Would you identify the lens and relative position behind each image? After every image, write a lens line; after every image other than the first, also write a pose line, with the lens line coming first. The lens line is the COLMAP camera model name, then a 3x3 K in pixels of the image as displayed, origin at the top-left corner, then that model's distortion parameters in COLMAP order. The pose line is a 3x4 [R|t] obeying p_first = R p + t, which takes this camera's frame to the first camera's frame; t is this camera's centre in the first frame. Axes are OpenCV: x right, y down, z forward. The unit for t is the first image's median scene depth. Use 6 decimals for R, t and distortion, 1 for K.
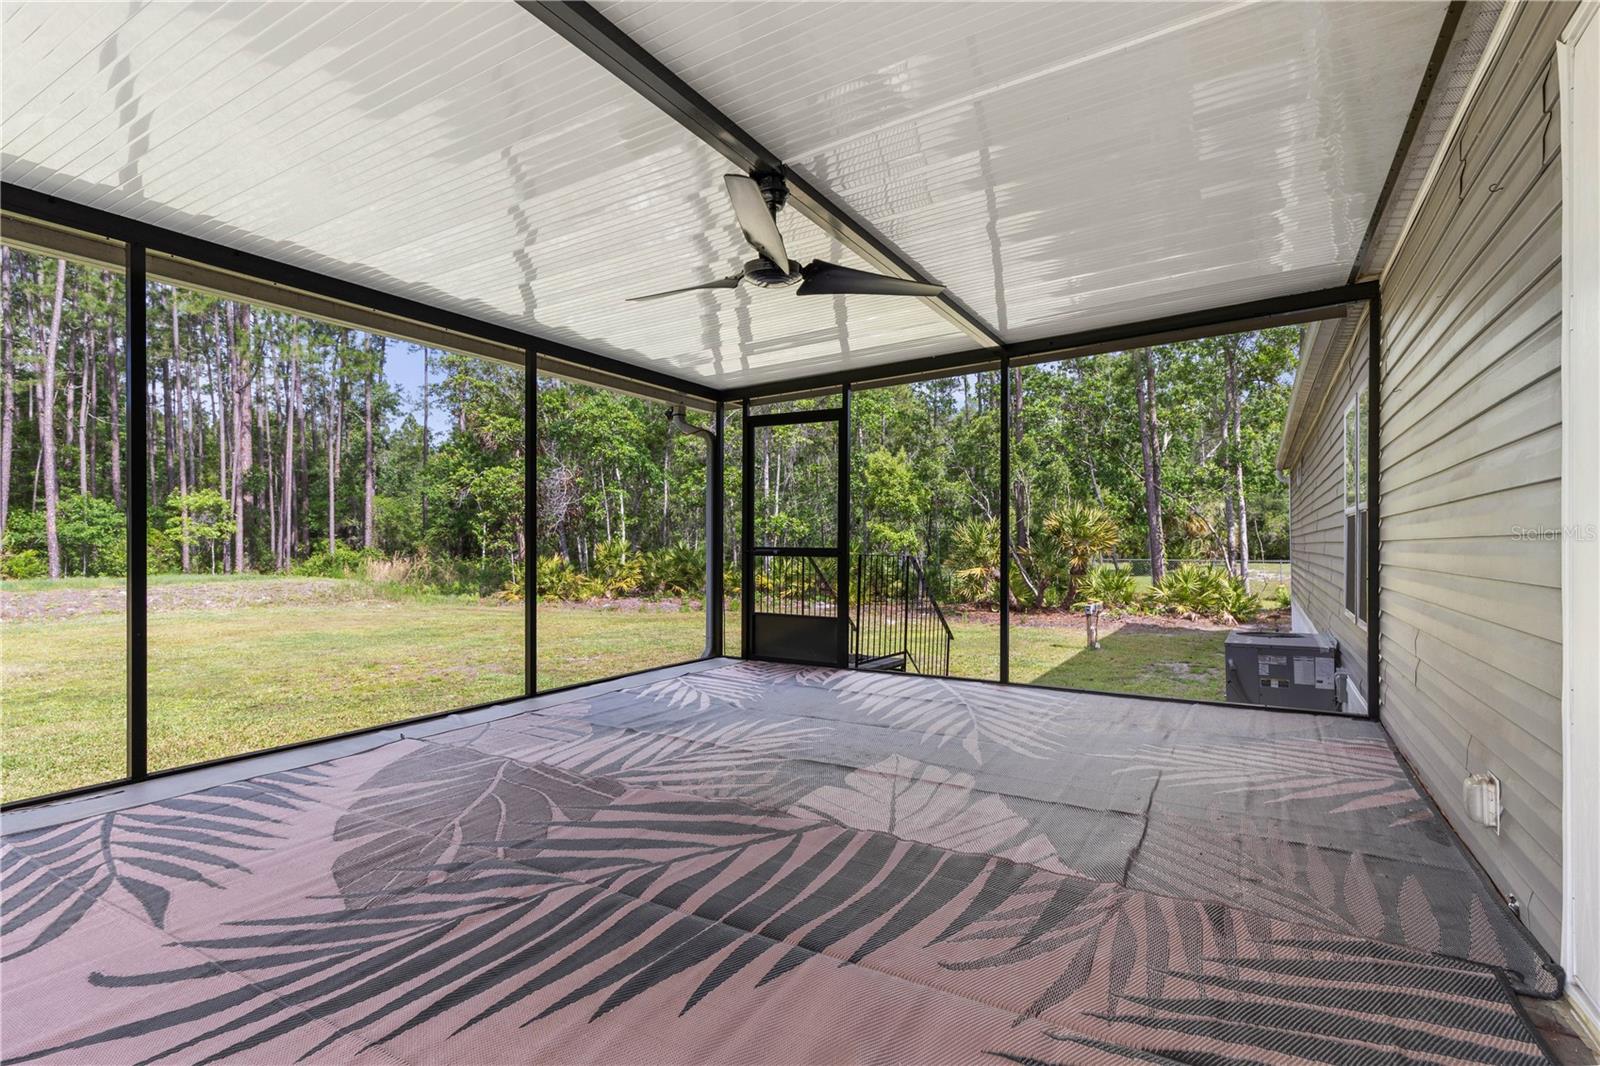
lens RADIAL K [[718.0, 0, 807.4], [0, 718.0, 542.5], [0, 0, 1]] dist [0.005563, -0.000814]
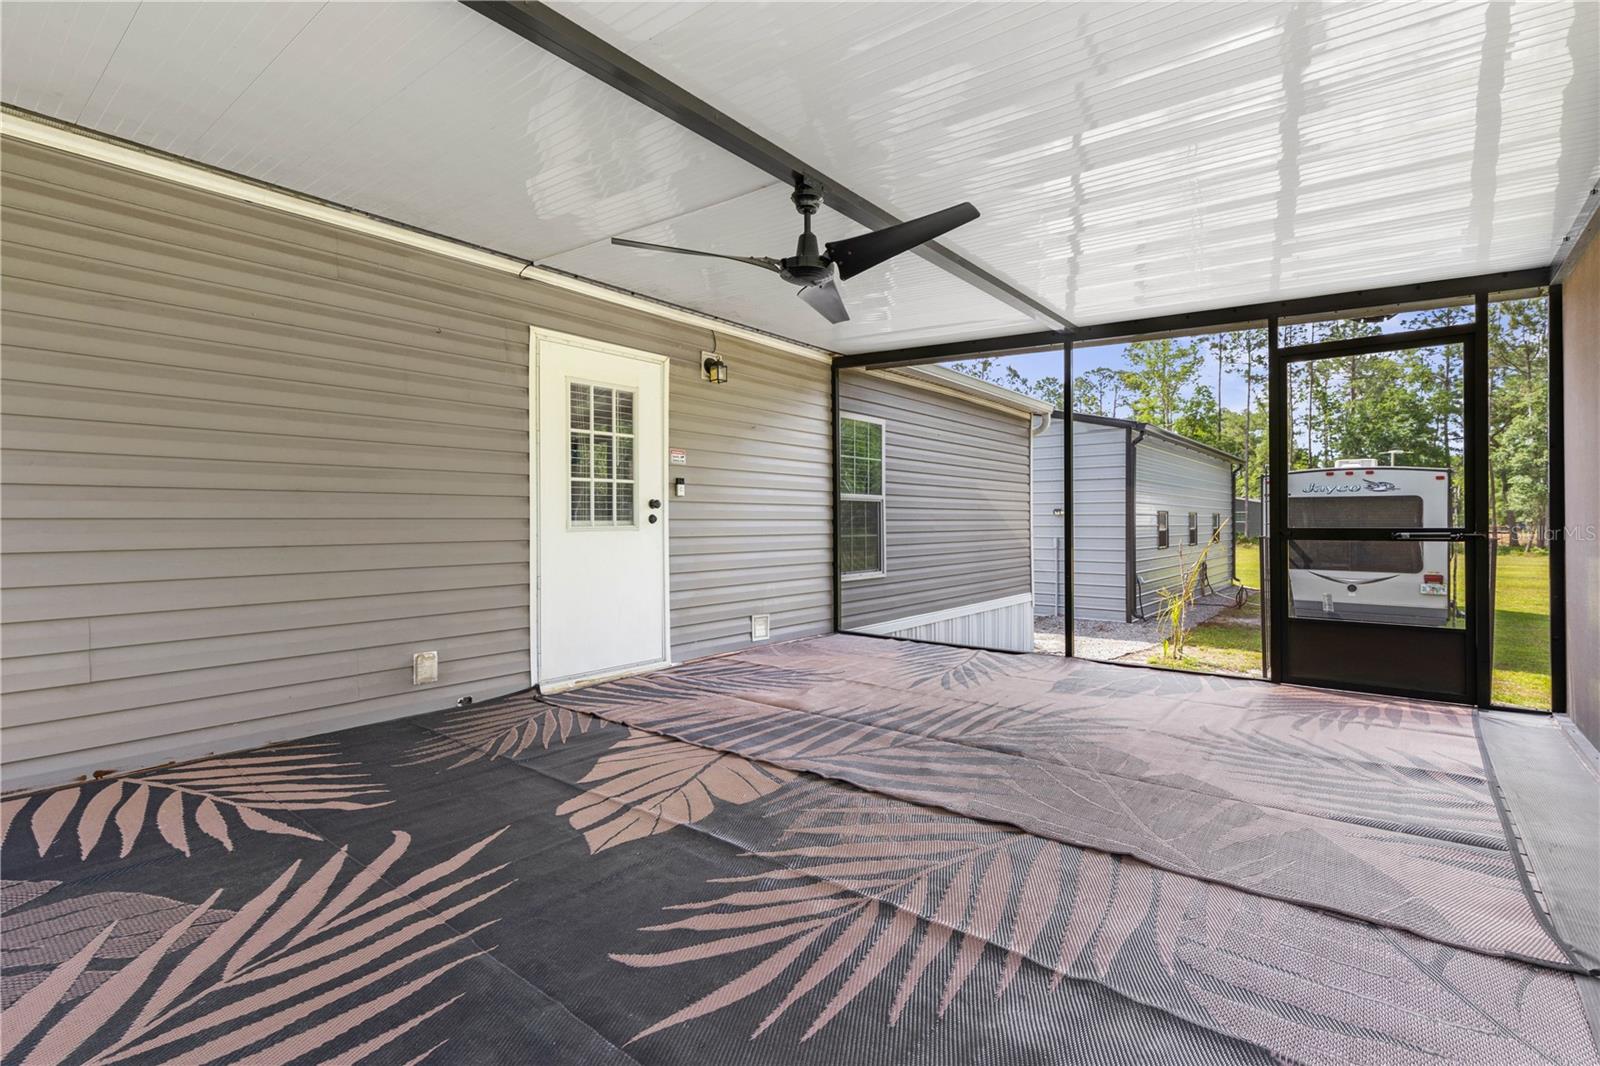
lens RADIAL K [[762.3, 0, 853.8], [0, 762.3, 515.9], [0, 0, 1]] dist [0.004513, 0.000300]
pose [[-0.994890, 0.001385, 0.100957, -0.175768], [0.000620, 0.999971, -0.007618, -0.001045], [-0.100964, -0.007516, -0.994862, 1.634586]]
